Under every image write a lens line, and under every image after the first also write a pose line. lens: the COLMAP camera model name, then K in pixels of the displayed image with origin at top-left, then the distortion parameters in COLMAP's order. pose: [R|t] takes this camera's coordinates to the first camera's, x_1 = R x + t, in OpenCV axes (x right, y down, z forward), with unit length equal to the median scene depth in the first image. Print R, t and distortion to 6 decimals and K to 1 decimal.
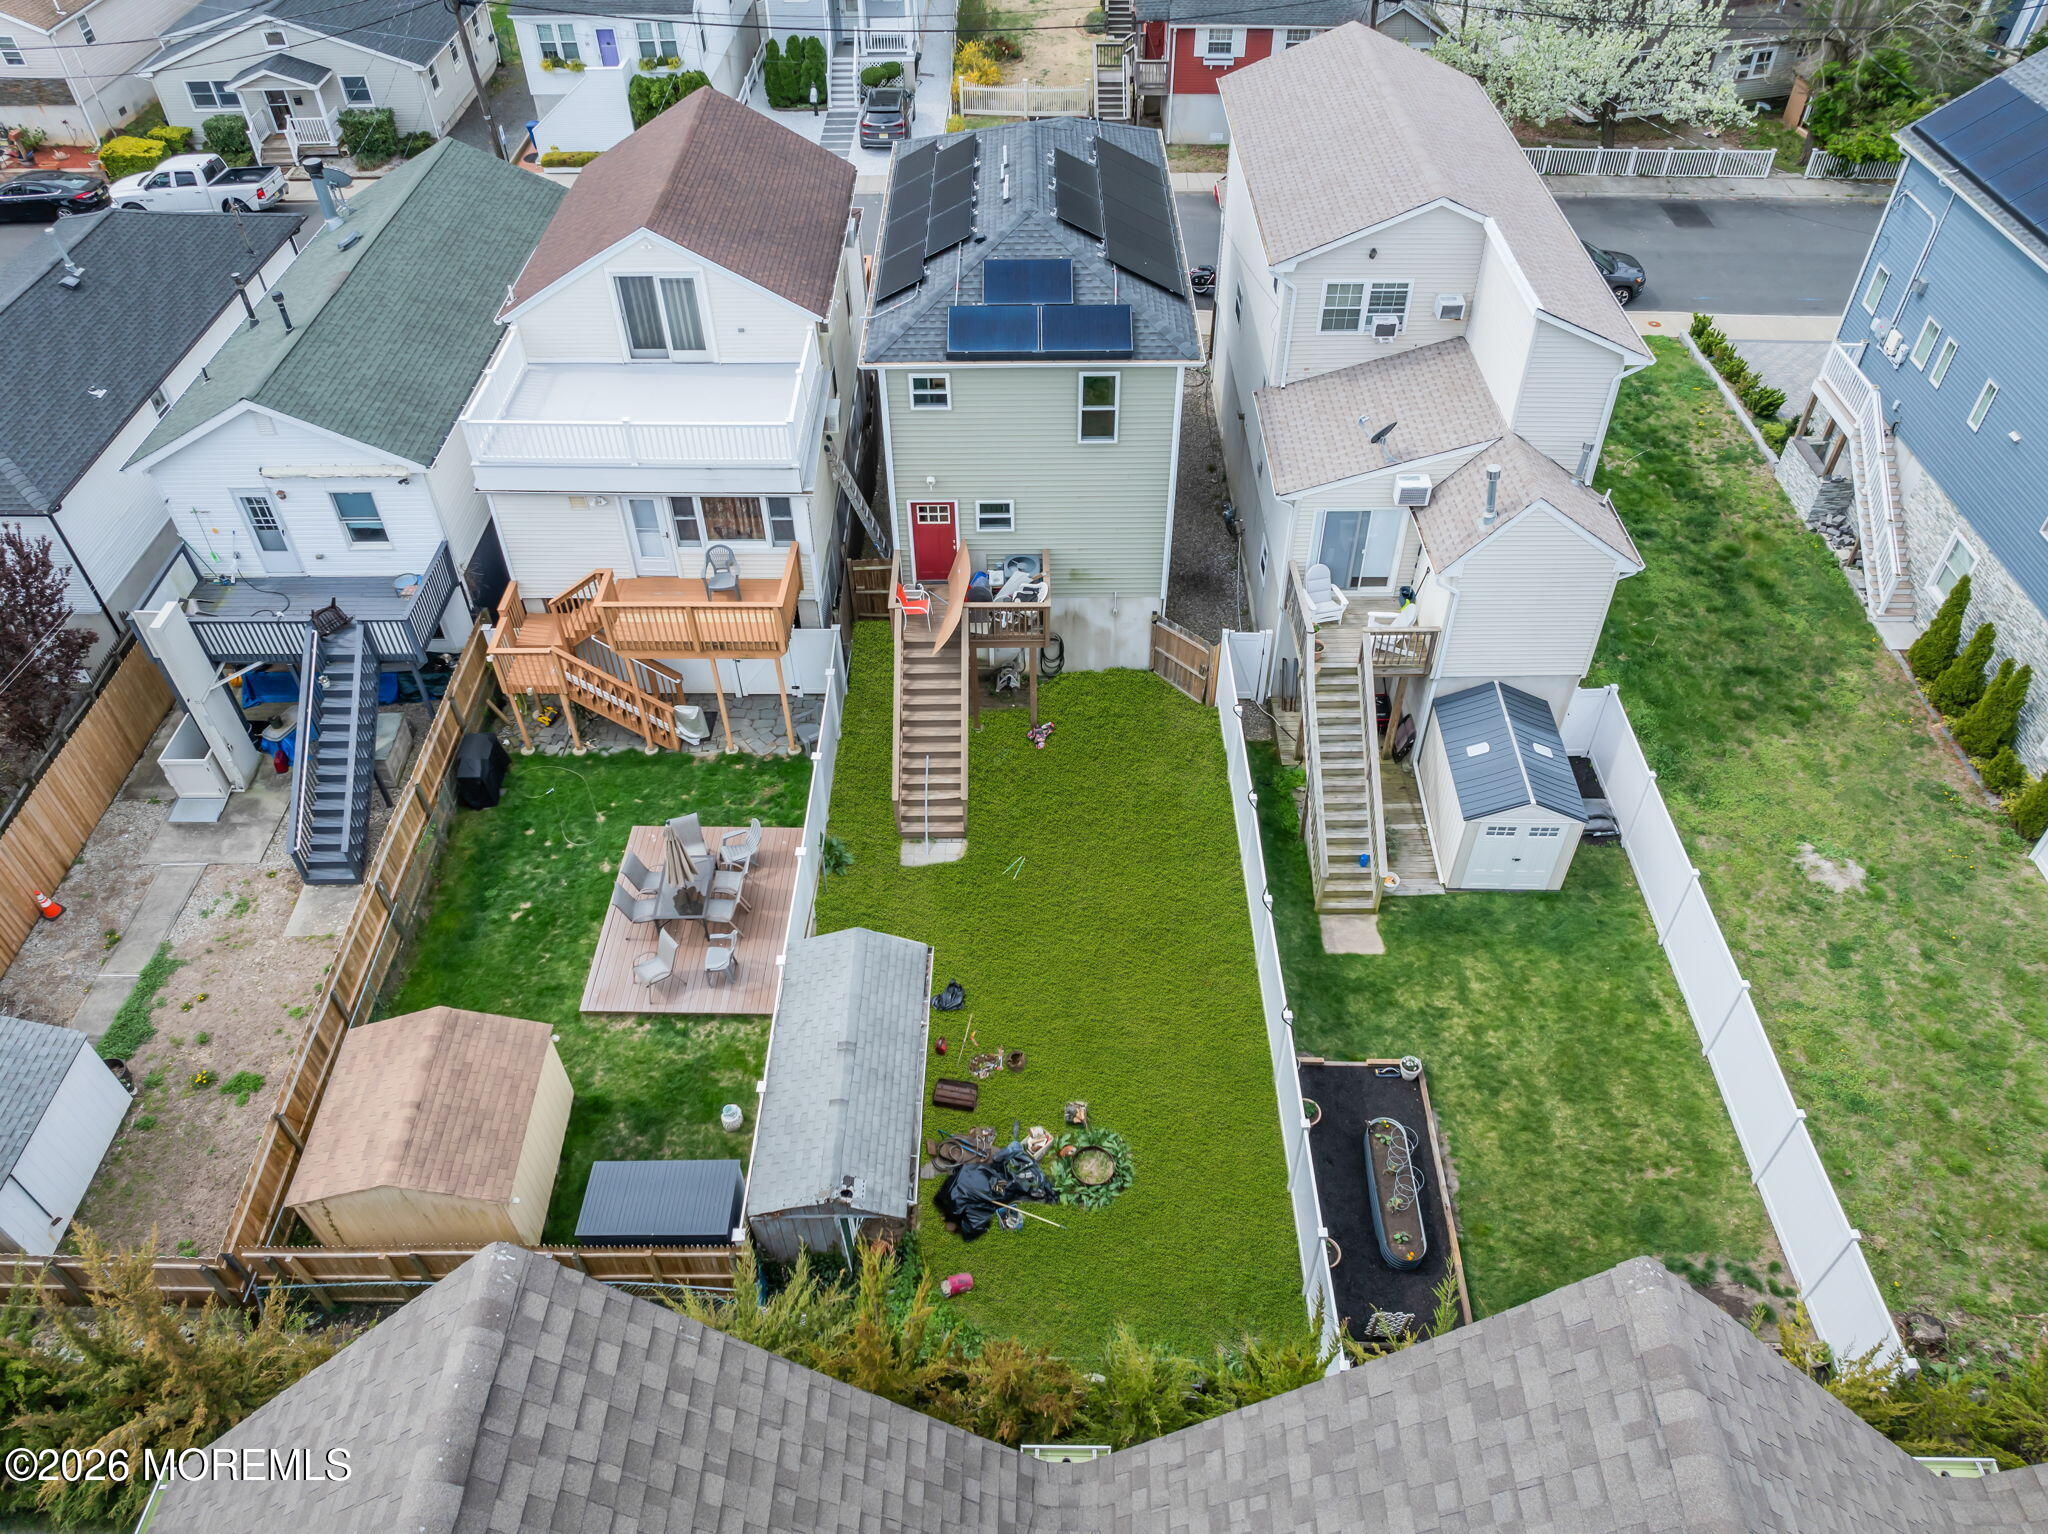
lens RADIAL K [[1397.7, 0, 1024.0], [0, 1397.7, 767.0], [0, 0, 1]] dist [-0.033523, -0.000384]
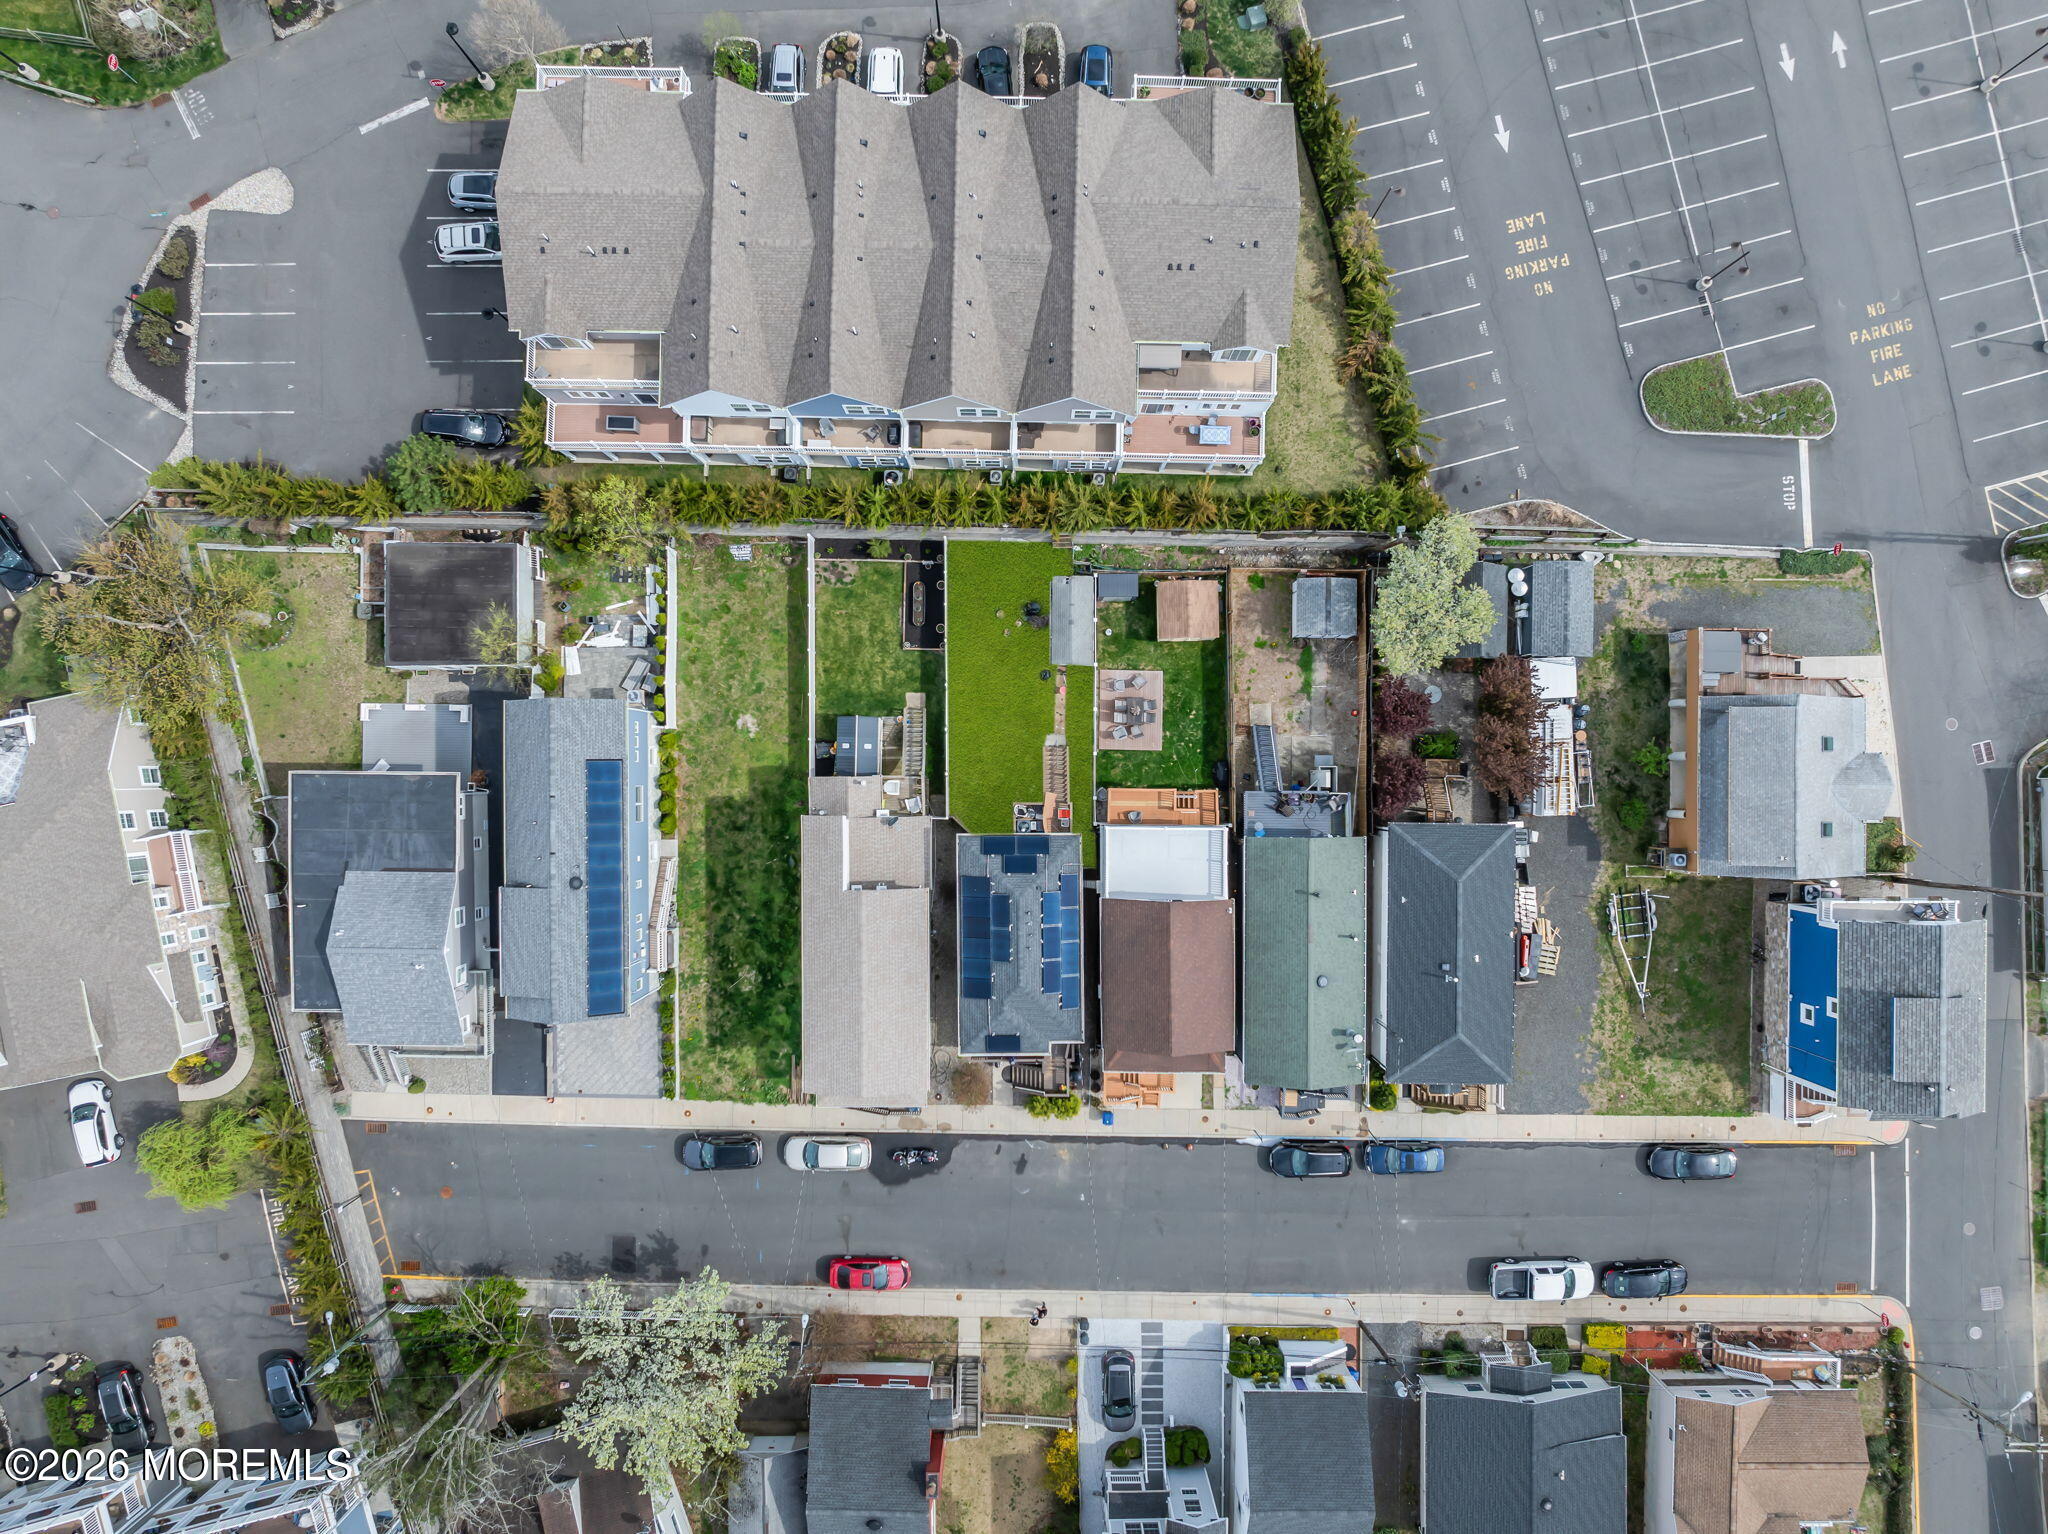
lens RADIAL K [[1397.7, 0, 1024.0], [0, 1397.7, 767.0], [0, 0, 1]] dist [-0.033523, -0.000384]
pose [[-0.999996, 0.001580, 0.002338, -0.010194], [0.000567, -0.699128, 0.714996, -2.149447], [0.002764, 0.714994, 0.699125, -1.027906]]
